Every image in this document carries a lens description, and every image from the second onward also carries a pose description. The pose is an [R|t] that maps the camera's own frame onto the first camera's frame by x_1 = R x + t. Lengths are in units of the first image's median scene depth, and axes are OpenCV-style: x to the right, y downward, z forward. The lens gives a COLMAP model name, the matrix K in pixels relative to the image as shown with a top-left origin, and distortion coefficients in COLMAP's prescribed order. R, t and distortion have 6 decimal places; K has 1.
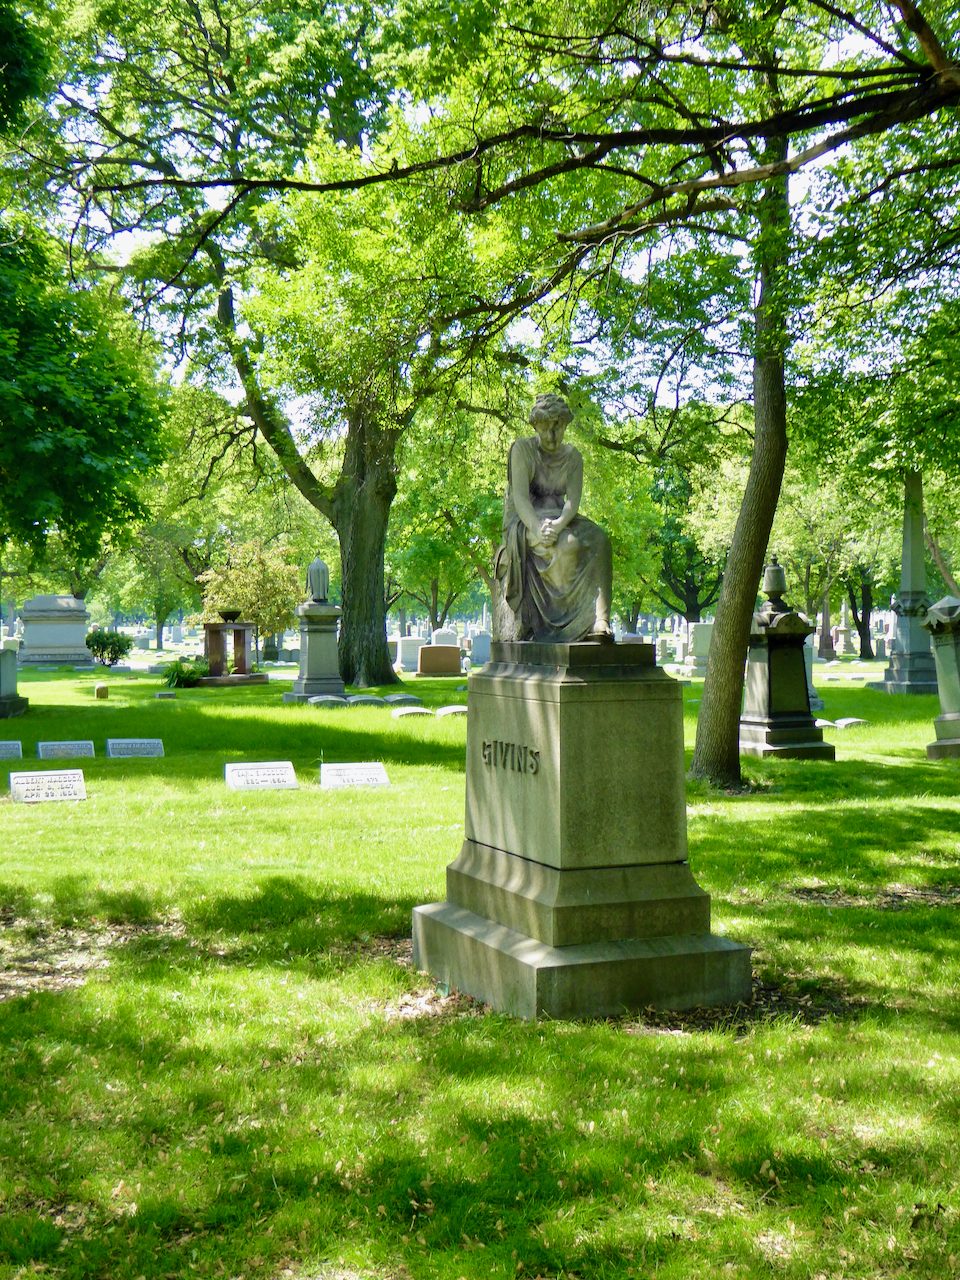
lens RADIAL K [[1714.8, 0, 479.7], [0, 1714.8, 639.5], [0, 0, 1]] dist [0.000121, 0.000000]
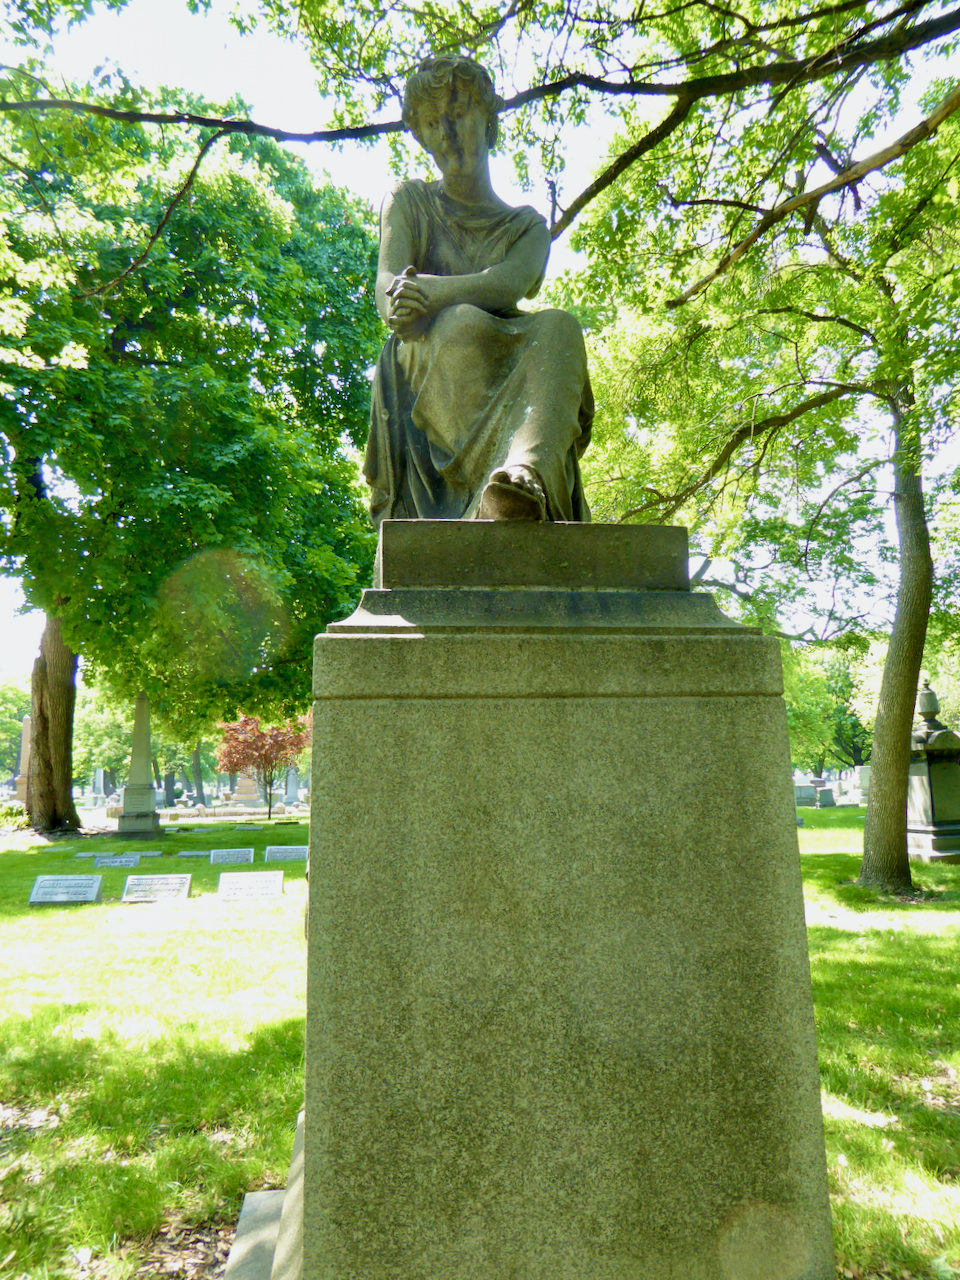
lens RADIAL K [[940.1, 0, 480.5], [0, 940.1, 642.2], [0, 0, 1]] dist [-0.013909, -0.002447]
pose [[0.966930, -0.049554, -0.250183, 0.044383], [0.010002, 0.987556, -0.156950, 0.020581], [0.254847, 0.149258, 0.955393, 0.338096]]
